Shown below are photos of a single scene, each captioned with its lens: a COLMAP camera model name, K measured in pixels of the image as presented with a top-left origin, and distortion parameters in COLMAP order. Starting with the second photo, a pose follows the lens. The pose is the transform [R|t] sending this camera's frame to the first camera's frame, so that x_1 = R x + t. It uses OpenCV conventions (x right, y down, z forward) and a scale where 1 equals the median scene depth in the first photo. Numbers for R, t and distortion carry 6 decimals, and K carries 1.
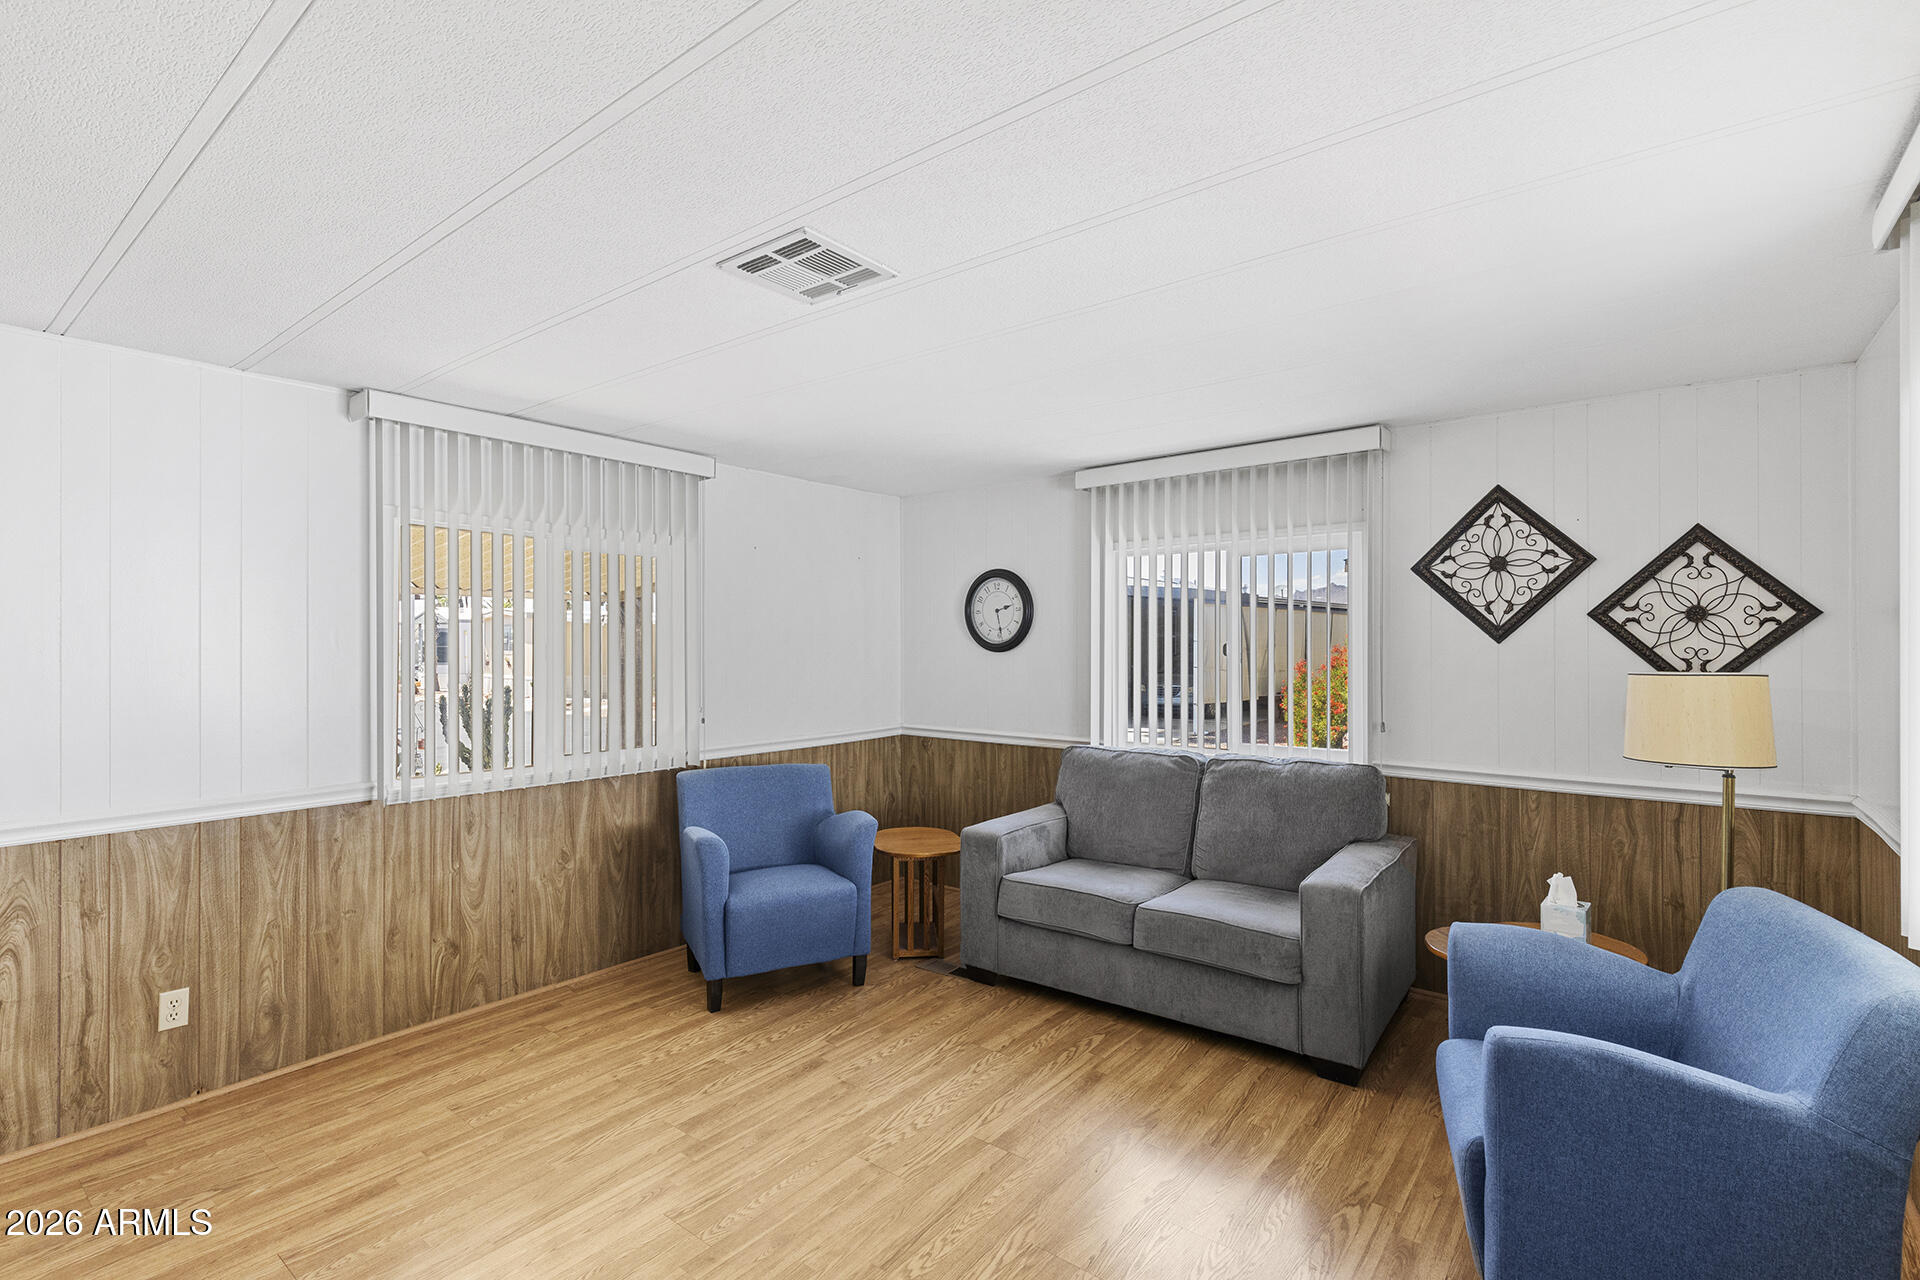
lens RADIAL K [[875.8, 0, 962.0], [0, 875.8, 640.4], [0, 0, 1]] dist [0.003248, 0.000493]
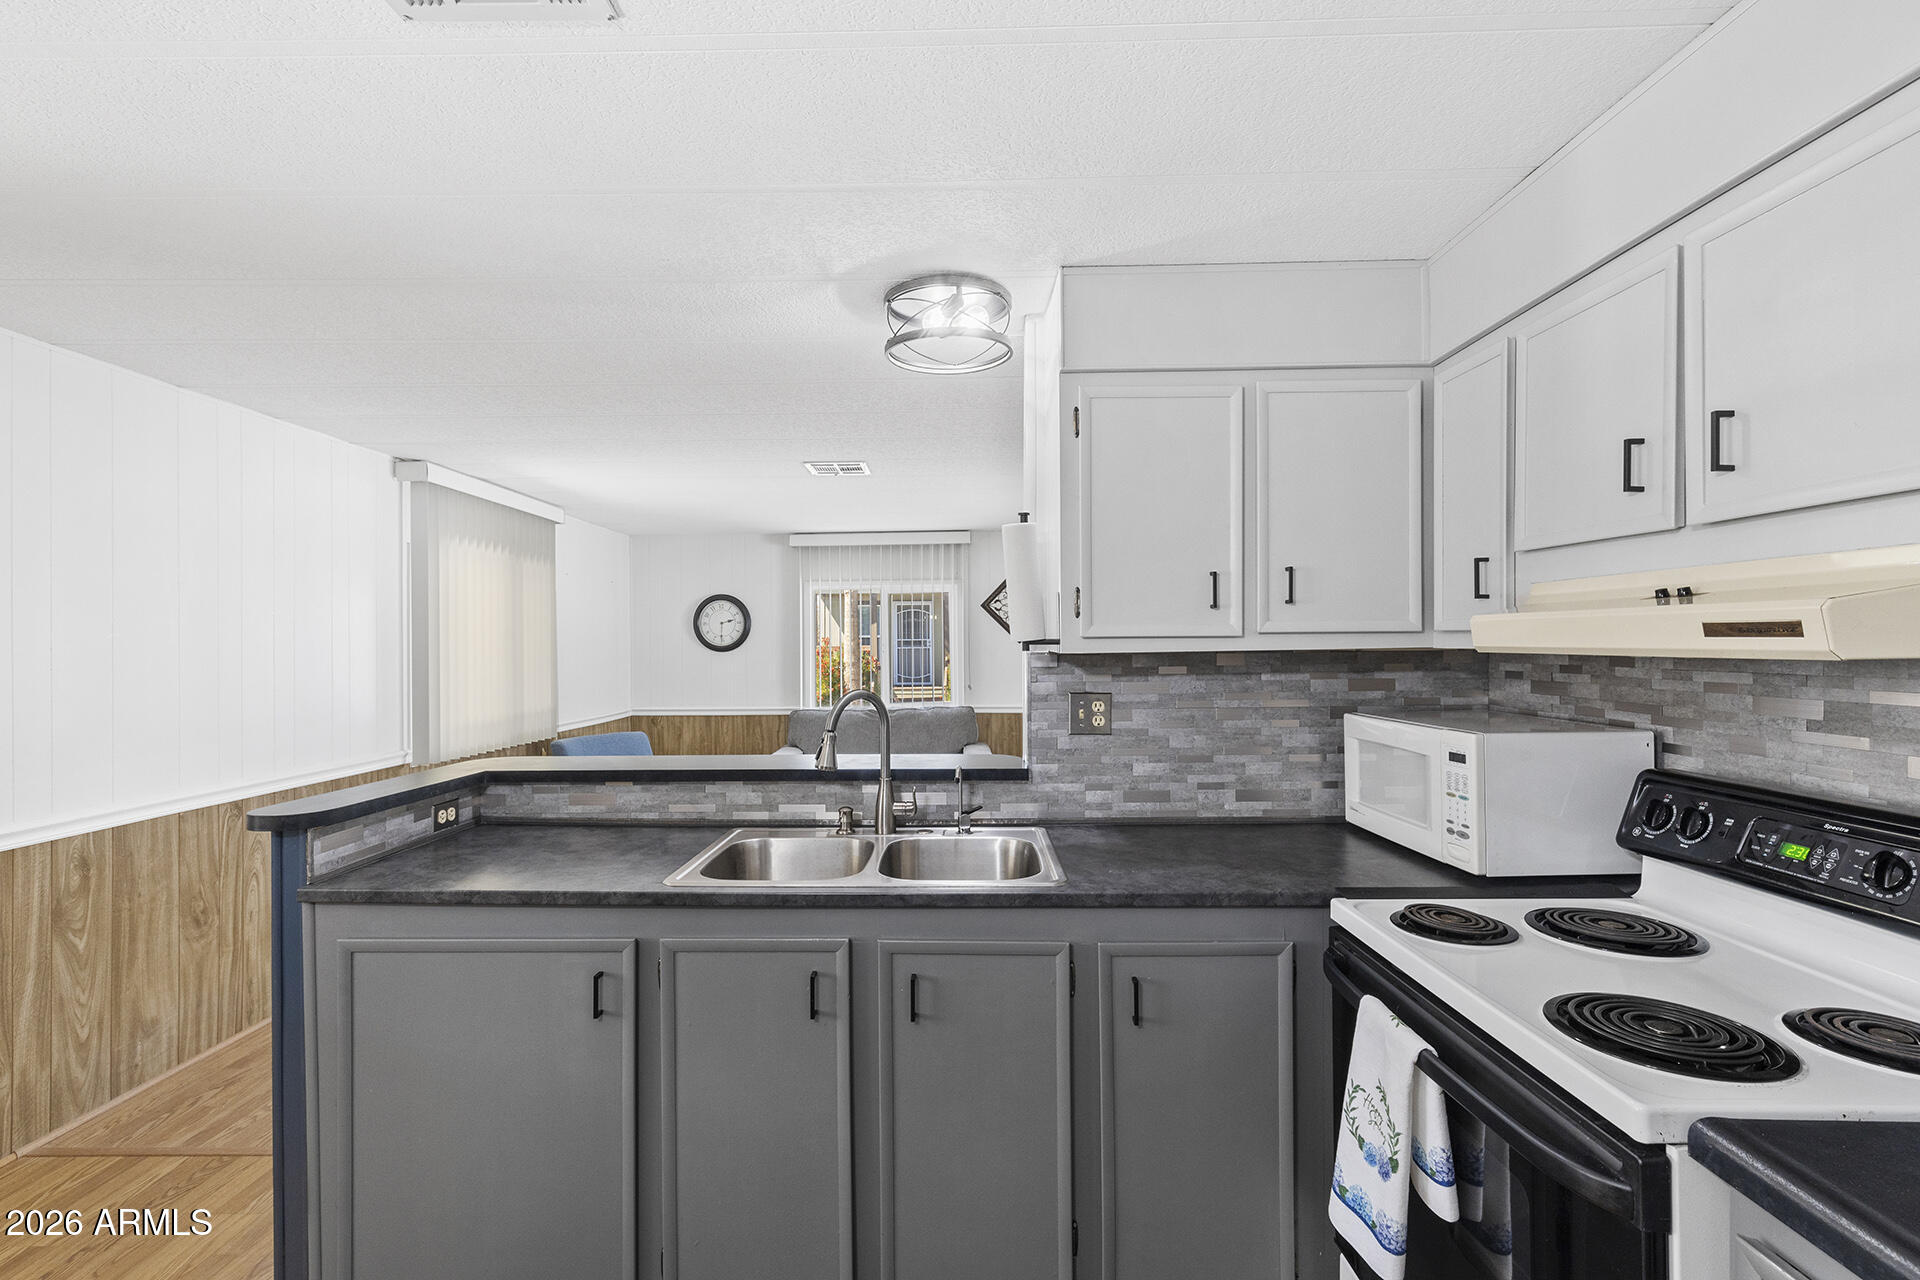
lens RADIAL K [[875.8, 0, 965.2], [0, 875.8, 639.7], [0, 0, 1]] dist [0.003248, 0.000493]
pose [[0.778589, -0.001583, 0.627533, -0.562739], [0.007307, 0.999952, -0.006543, 0.005759], [-0.627492, 0.009679, 0.778563, -0.380769]]
